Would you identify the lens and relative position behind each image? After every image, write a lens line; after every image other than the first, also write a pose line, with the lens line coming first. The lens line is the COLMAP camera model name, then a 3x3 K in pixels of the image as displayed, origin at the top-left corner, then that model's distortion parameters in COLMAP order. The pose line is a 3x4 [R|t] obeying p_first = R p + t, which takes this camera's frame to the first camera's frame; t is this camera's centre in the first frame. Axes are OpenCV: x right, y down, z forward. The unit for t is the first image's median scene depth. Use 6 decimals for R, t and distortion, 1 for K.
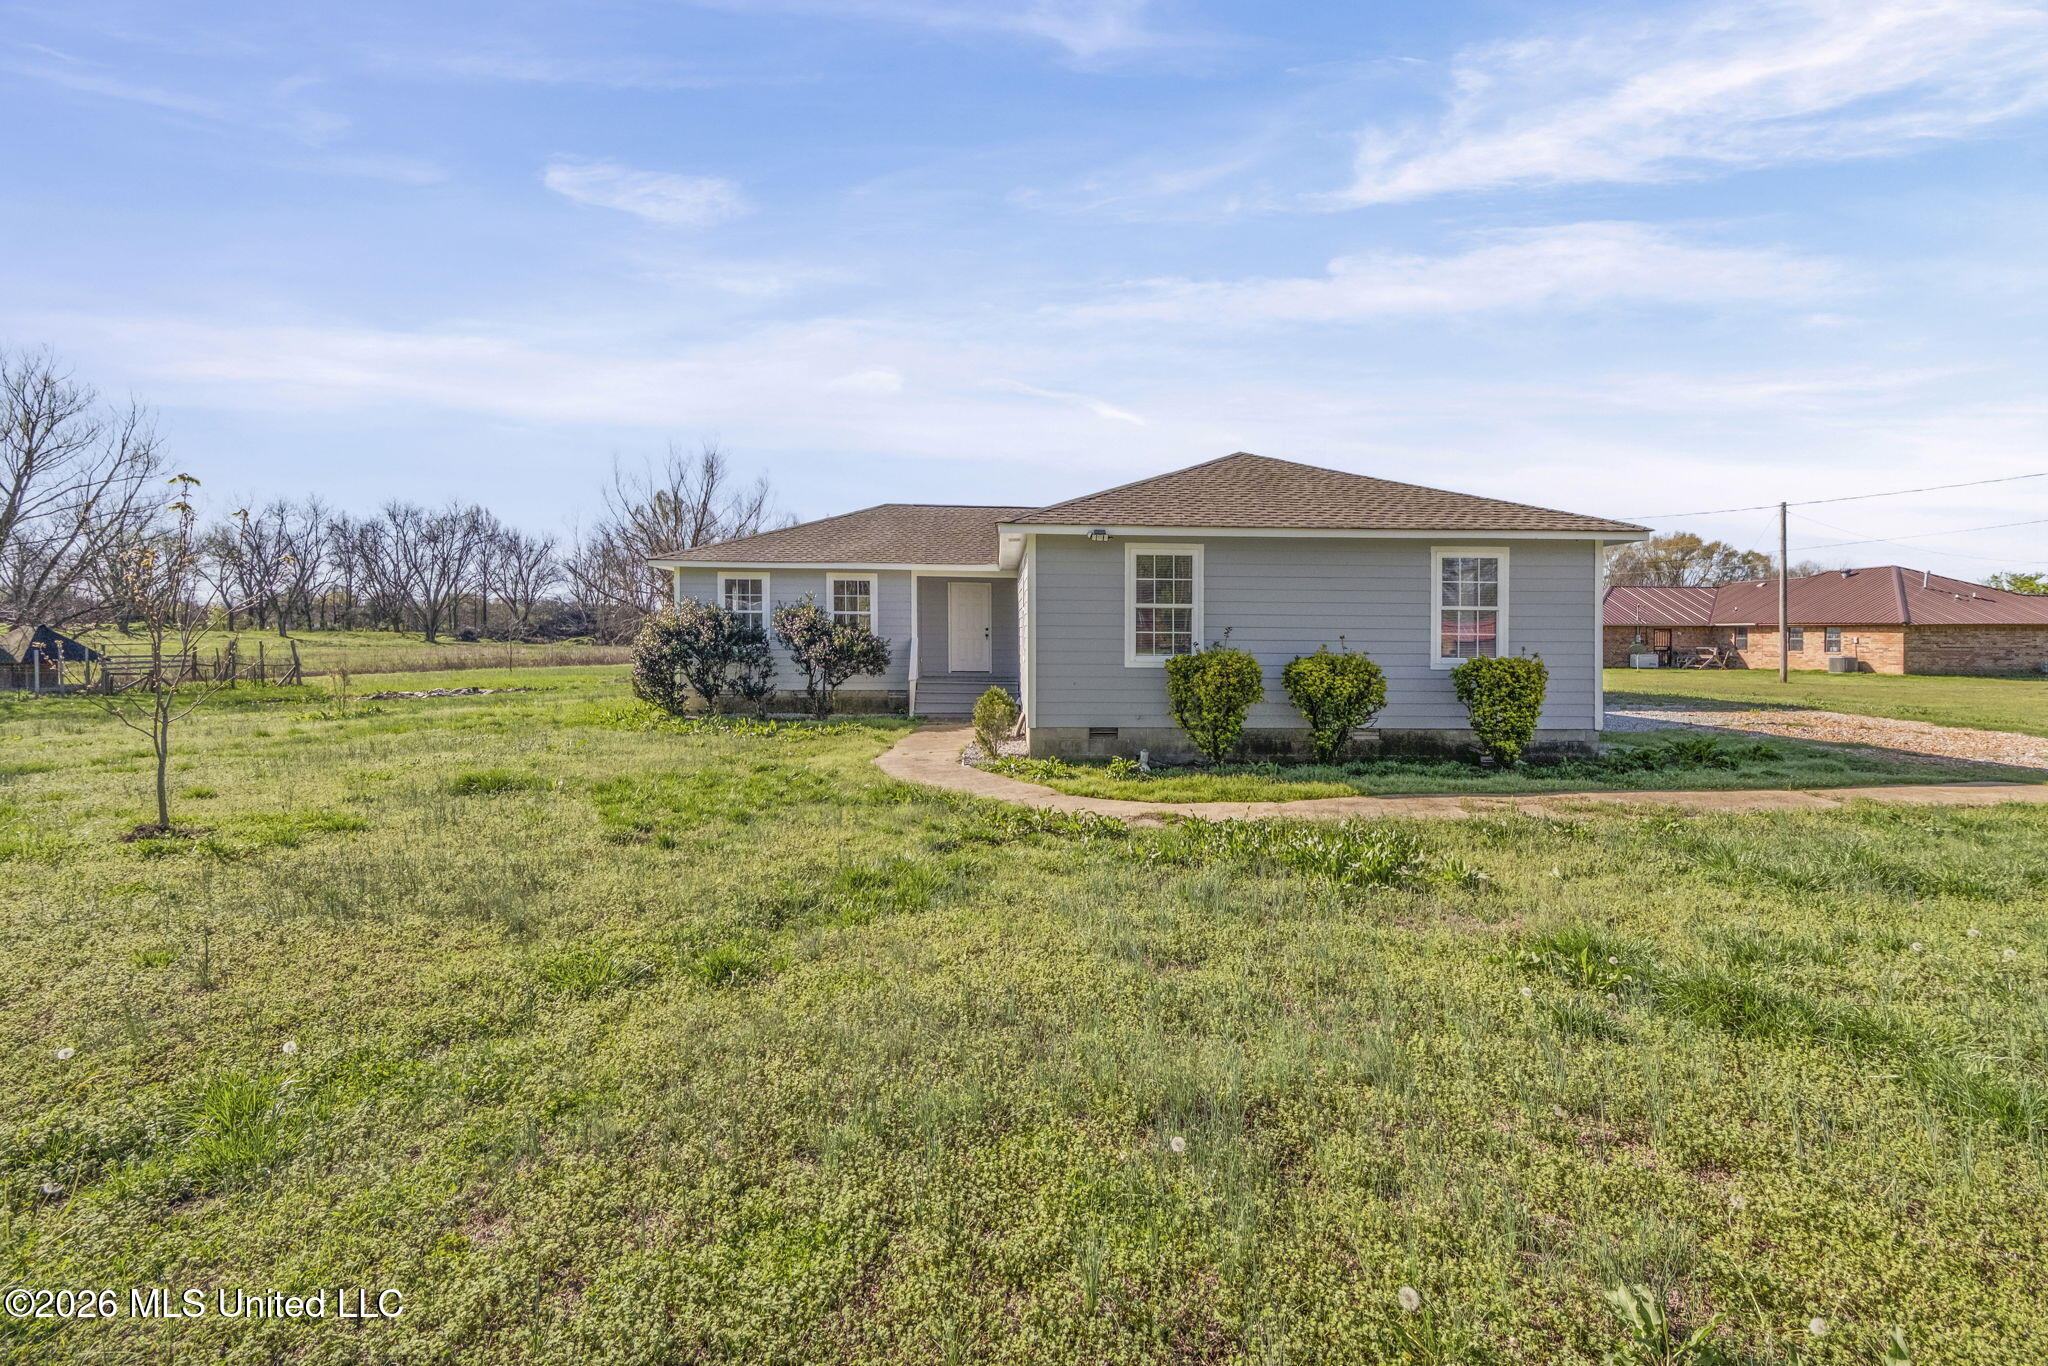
lens RADIAL K [[887.0, 0, 1033.4], [0, 887.0, 685.1], [0, 0, 1]] dist [0.020643, -0.000037]
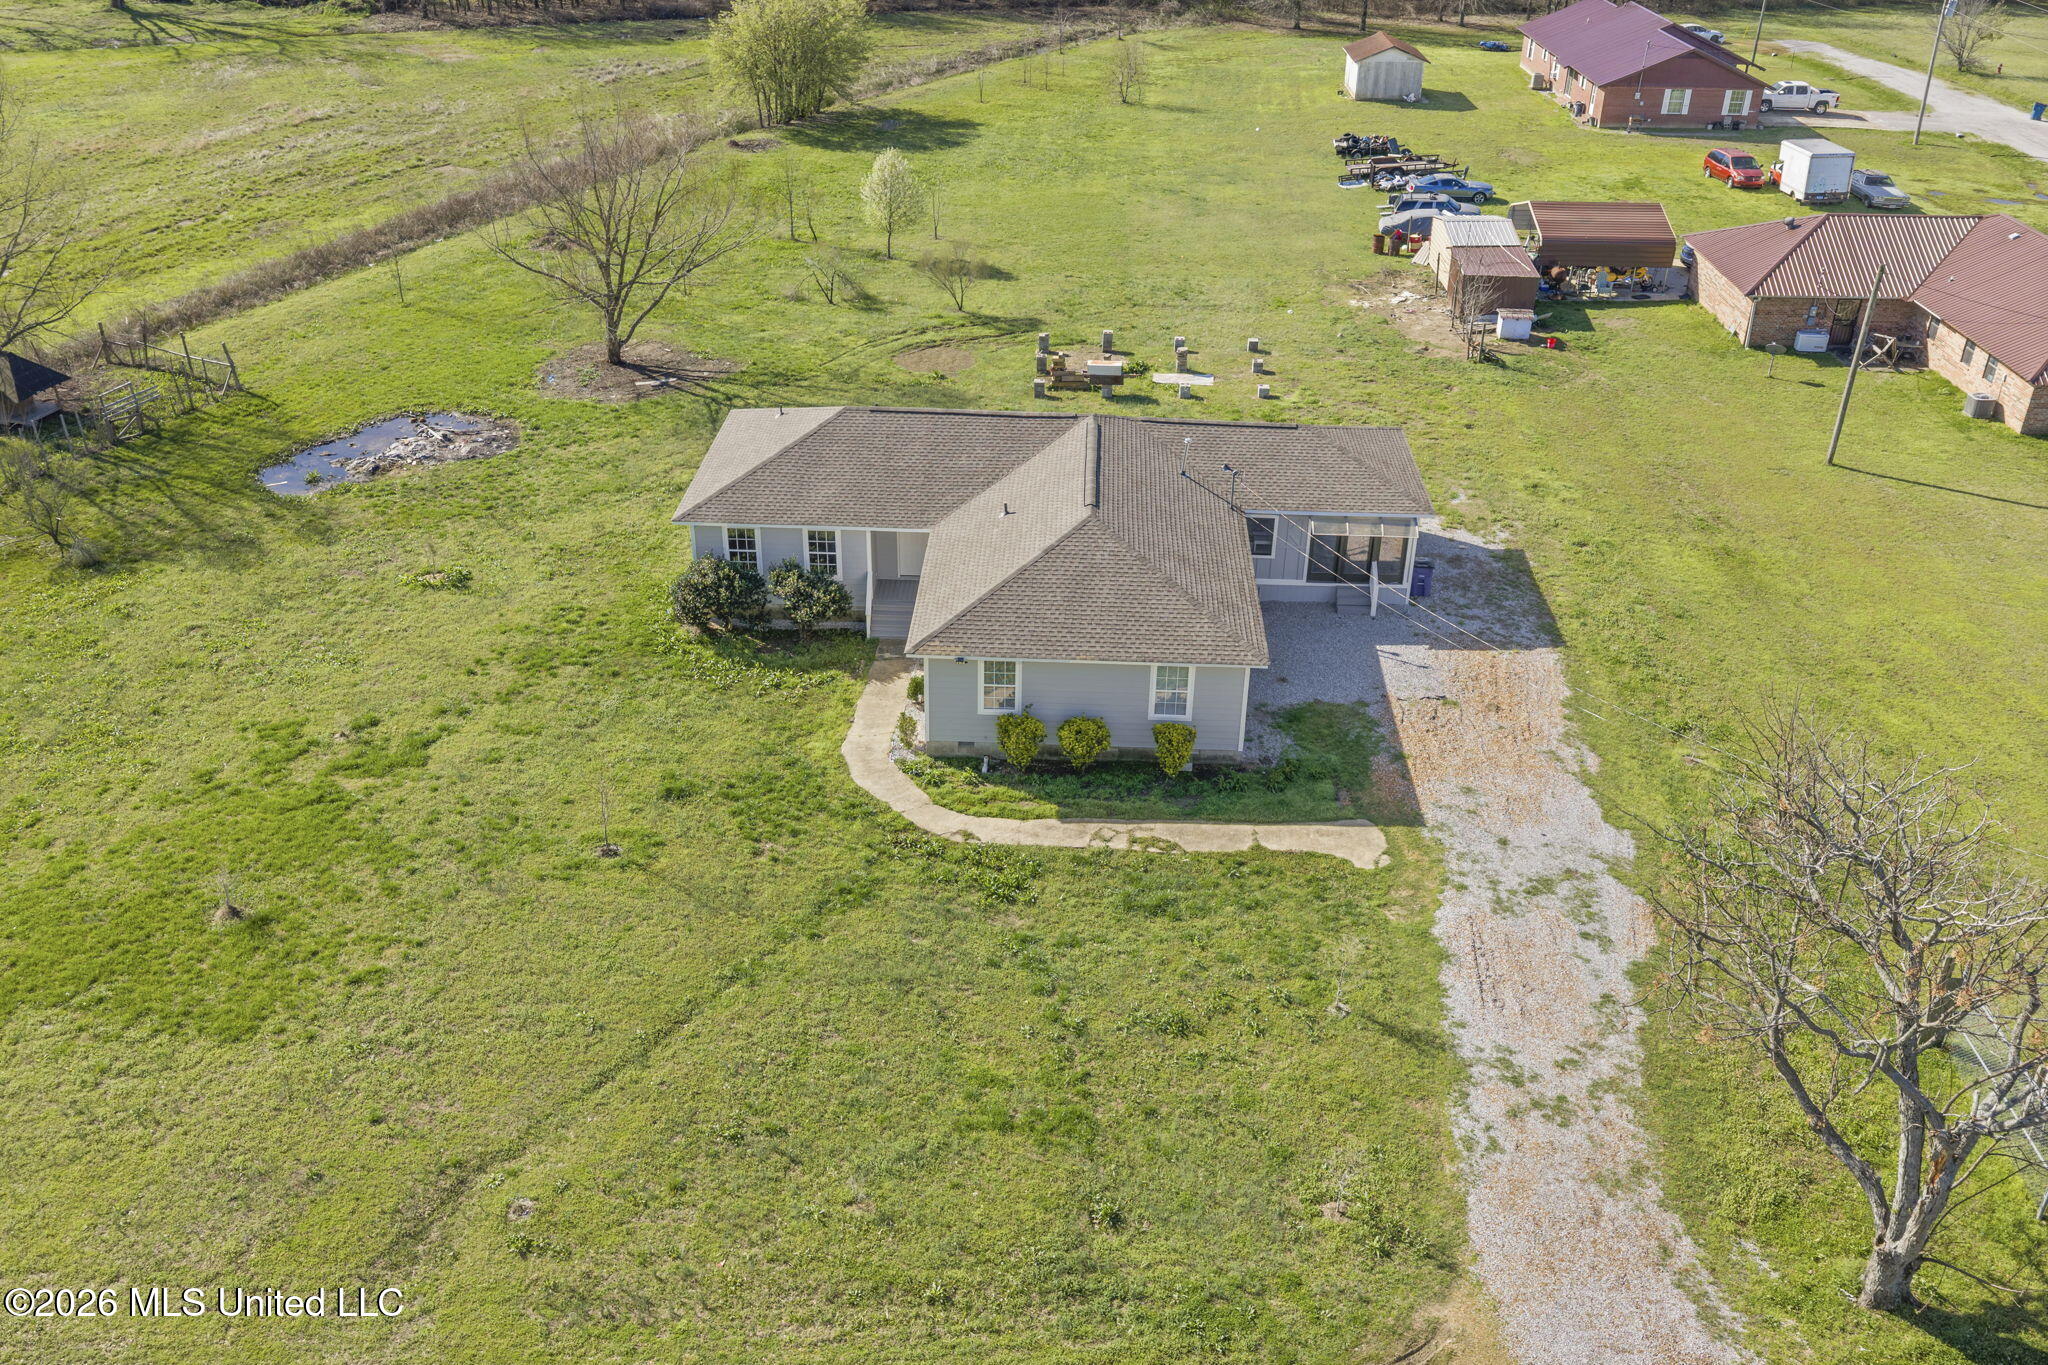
lens RADIAL K [[1898.3, 0, 1024.0], [0, 1898.3, 682.5], [0, 0, 1]] dist [0.083563, -0.002215]
pose [[0.996189, 0.048012, -0.072814, 0.319636], [-0.009805, 0.891204, 0.453497, -1.235493], [0.086665, -0.451054, 0.888279, -1.628571]]
